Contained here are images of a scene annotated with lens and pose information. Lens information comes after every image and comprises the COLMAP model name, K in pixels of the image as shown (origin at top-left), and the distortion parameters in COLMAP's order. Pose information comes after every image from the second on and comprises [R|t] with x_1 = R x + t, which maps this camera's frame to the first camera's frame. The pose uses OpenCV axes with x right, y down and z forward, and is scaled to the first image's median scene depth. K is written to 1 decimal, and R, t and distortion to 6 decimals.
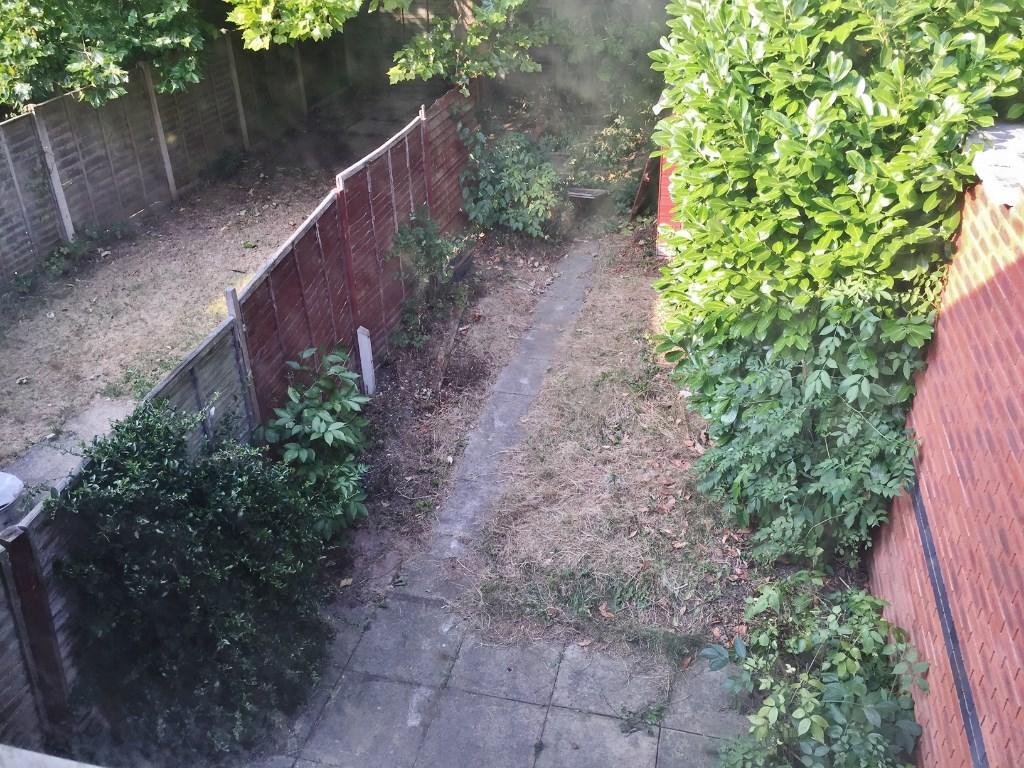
lens RADIAL K [[888.2, 0, 512.0], [0, 888.2, 384.0], [0, 0, 1]] dist [0.079159, -0.119146]
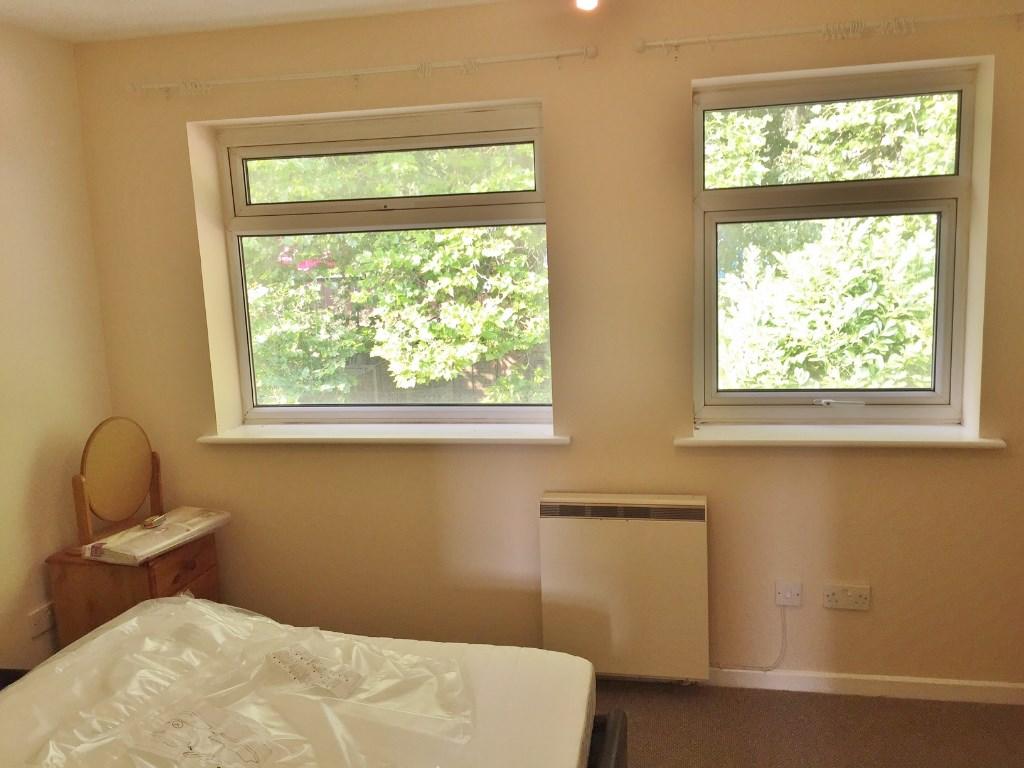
lens RADIAL K [[888.2, 0, 512.0], [0, 888.2, 384.0], [0, 0, 1]] dist [0.079159, -0.119146]
pose [[0.998514, -0.032846, 0.043481, -0.267001], [0.046732, 0.926562, -0.373229, 0.275883], [-0.028029, 0.374706, 0.926720, -0.568570]]
